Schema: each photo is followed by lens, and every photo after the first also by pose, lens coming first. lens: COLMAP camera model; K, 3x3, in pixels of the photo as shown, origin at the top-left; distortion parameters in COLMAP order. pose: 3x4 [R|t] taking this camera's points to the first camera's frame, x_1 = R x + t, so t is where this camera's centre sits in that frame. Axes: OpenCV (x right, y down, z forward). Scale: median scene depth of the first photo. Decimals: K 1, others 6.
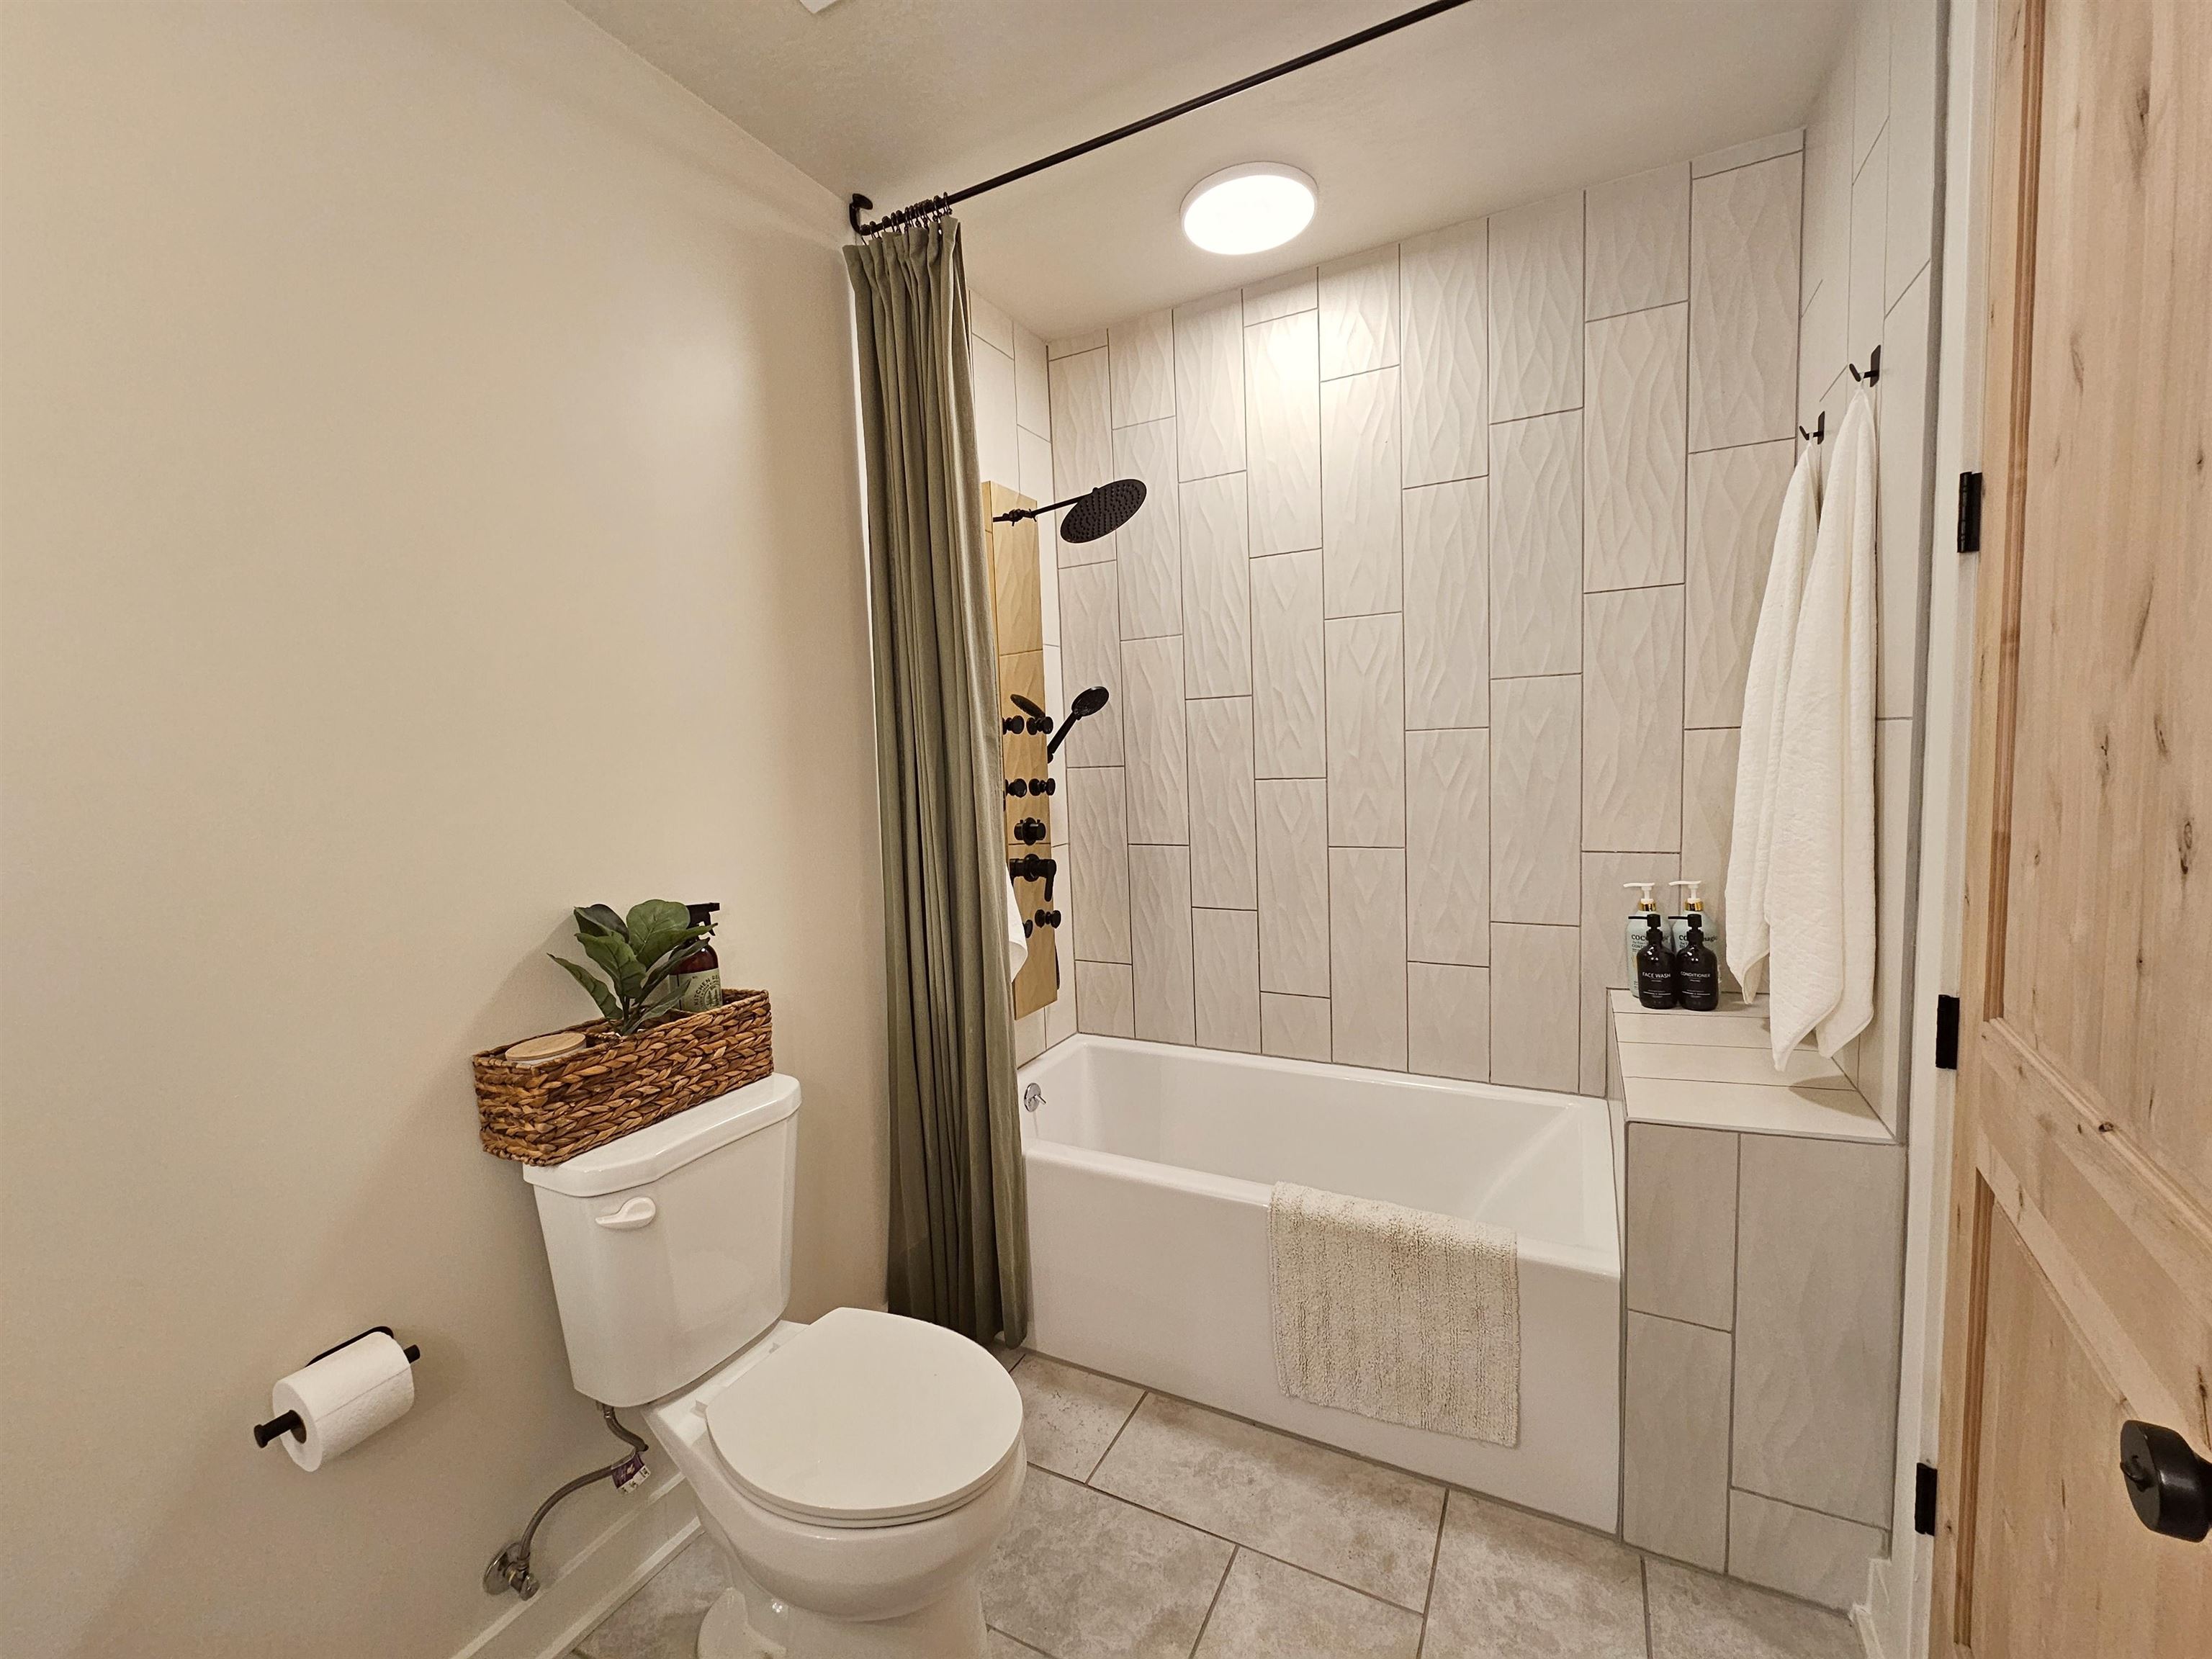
lens RADIAL K [[901.6, 0, 1106.8], [0, 901.6, 836.4], [0, 0, 1]] dist [-0.003146, -0.000202]
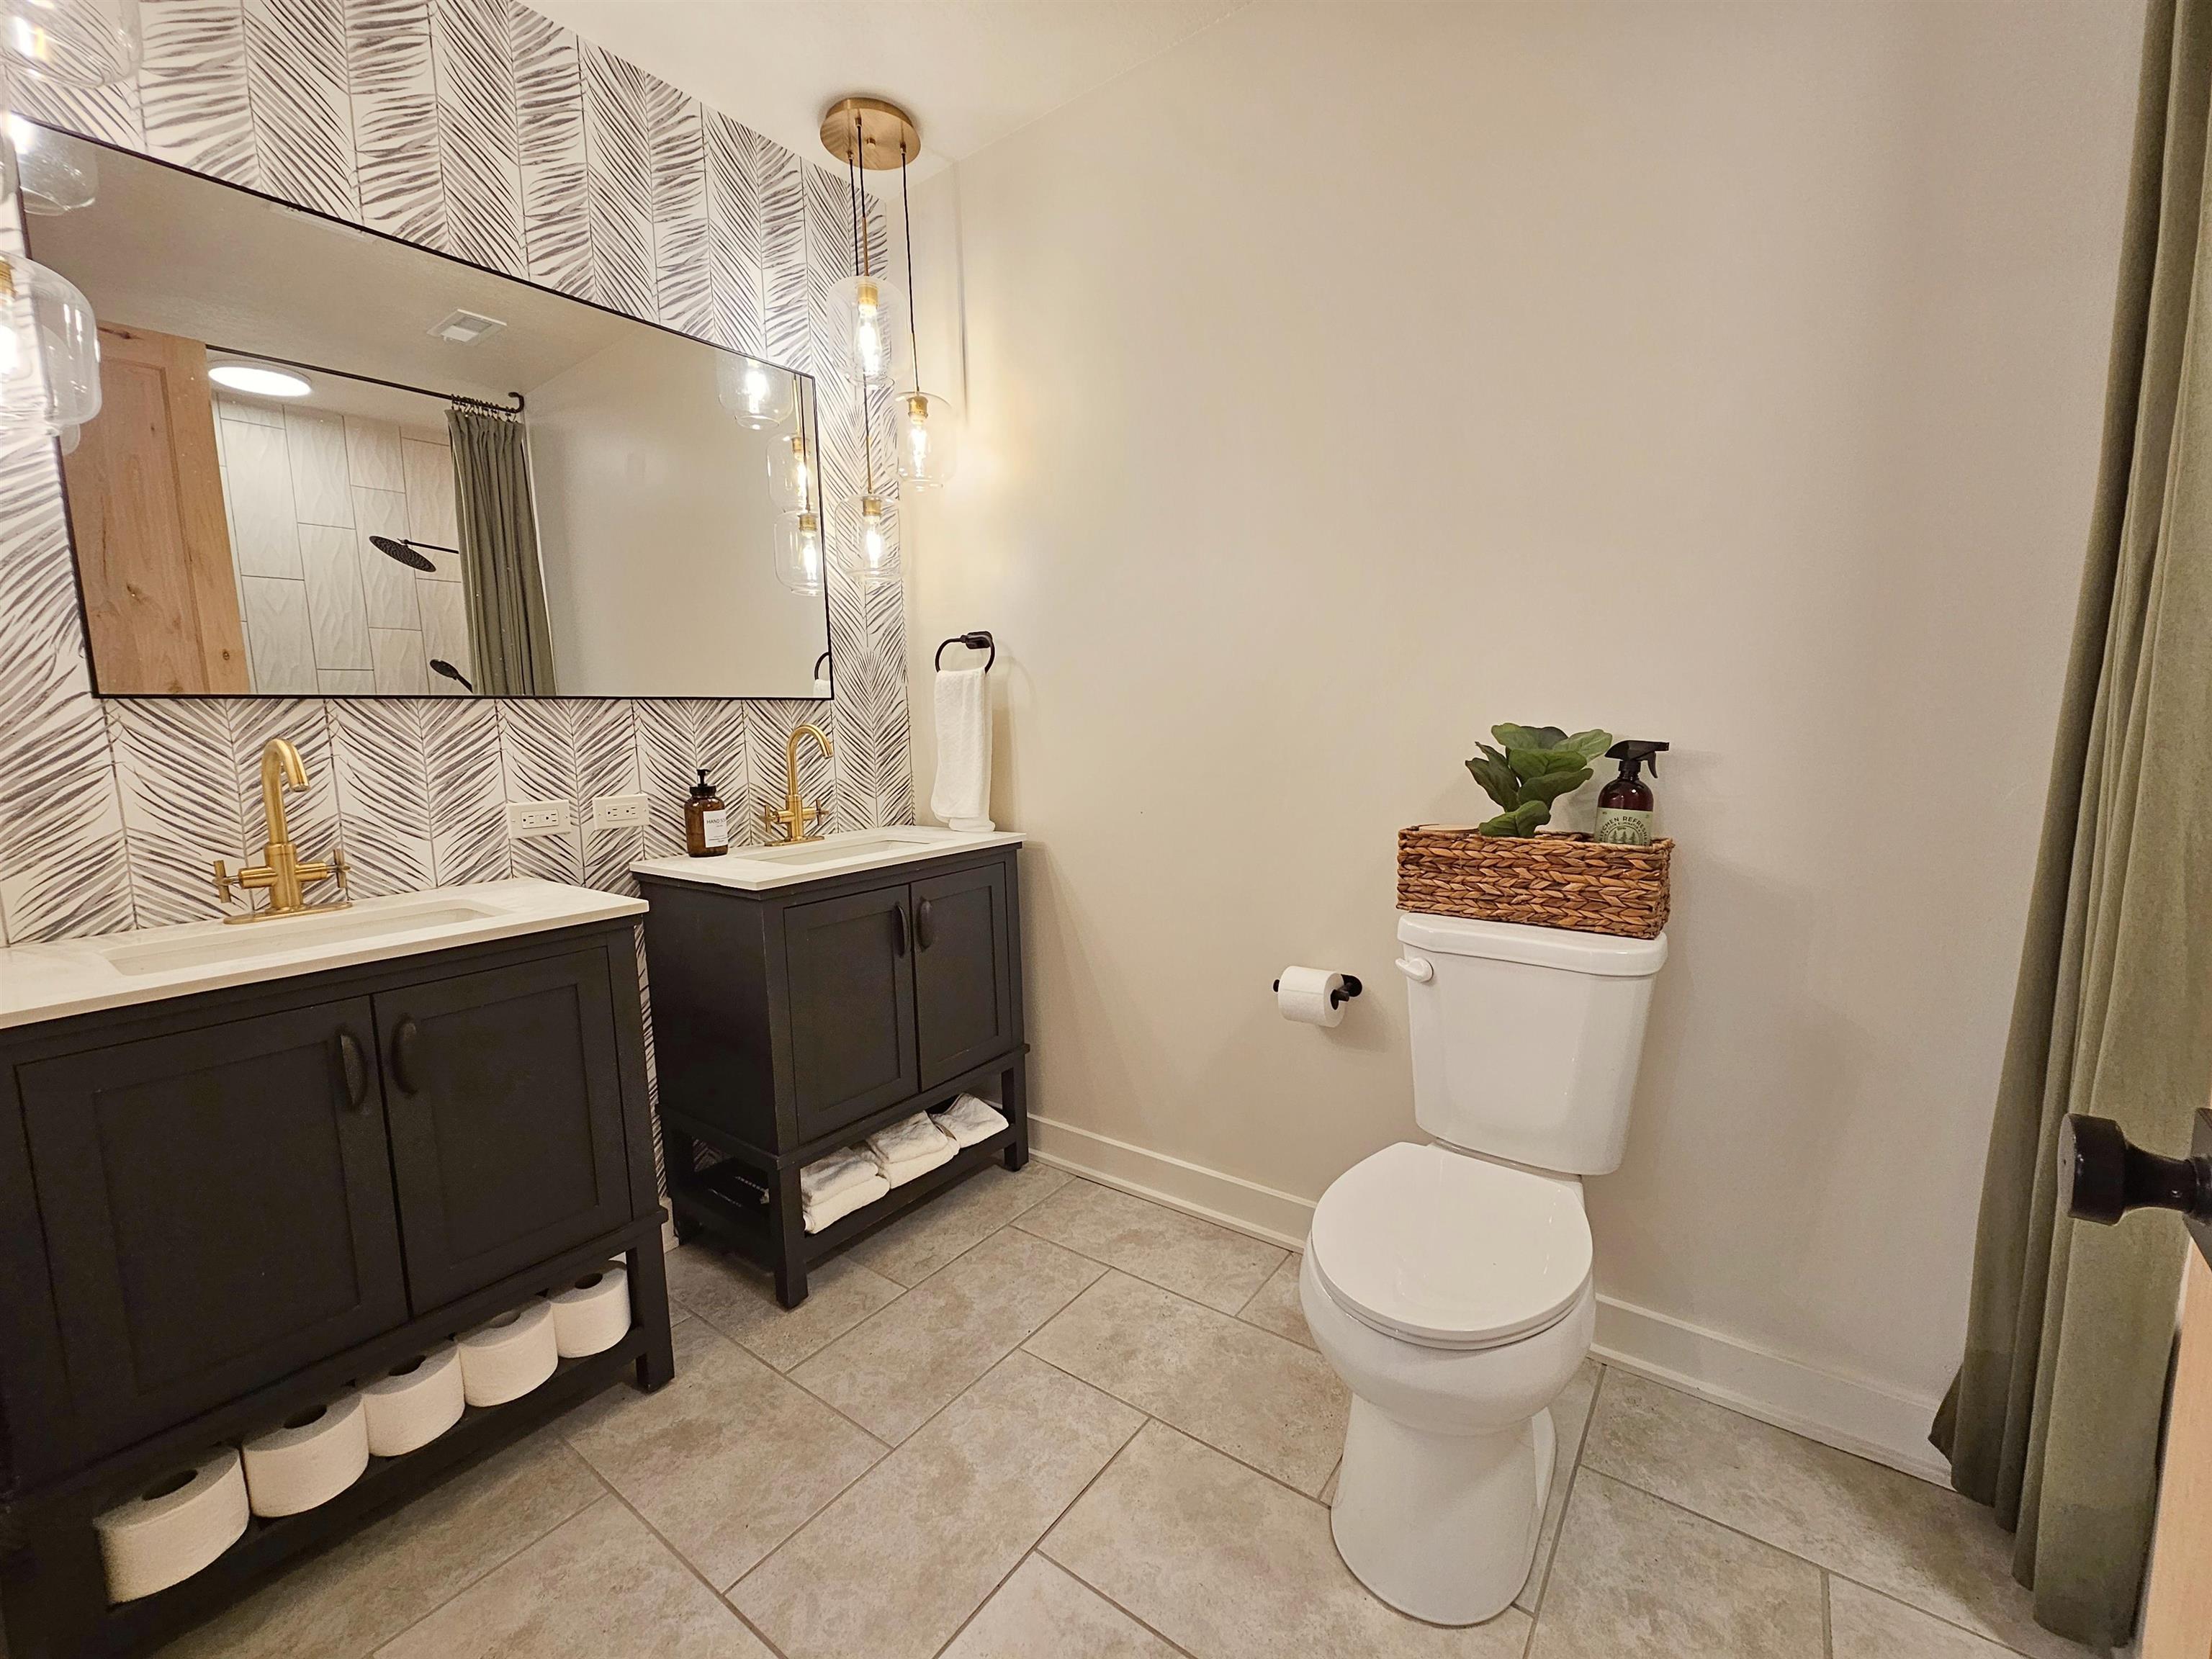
lens RADIAL K [[901.6, 0, 1110.3], [0, 901.6, 822.2], [0, 0, 1]] dist [-0.003146, -0.000202]
pose [[-0.157097, 0.173925, -0.972148, 0.629599], [-0.053761, 0.981405, 0.184268, 0.018390], [0.986119, 0.081212, -0.144825, 0.680988]]
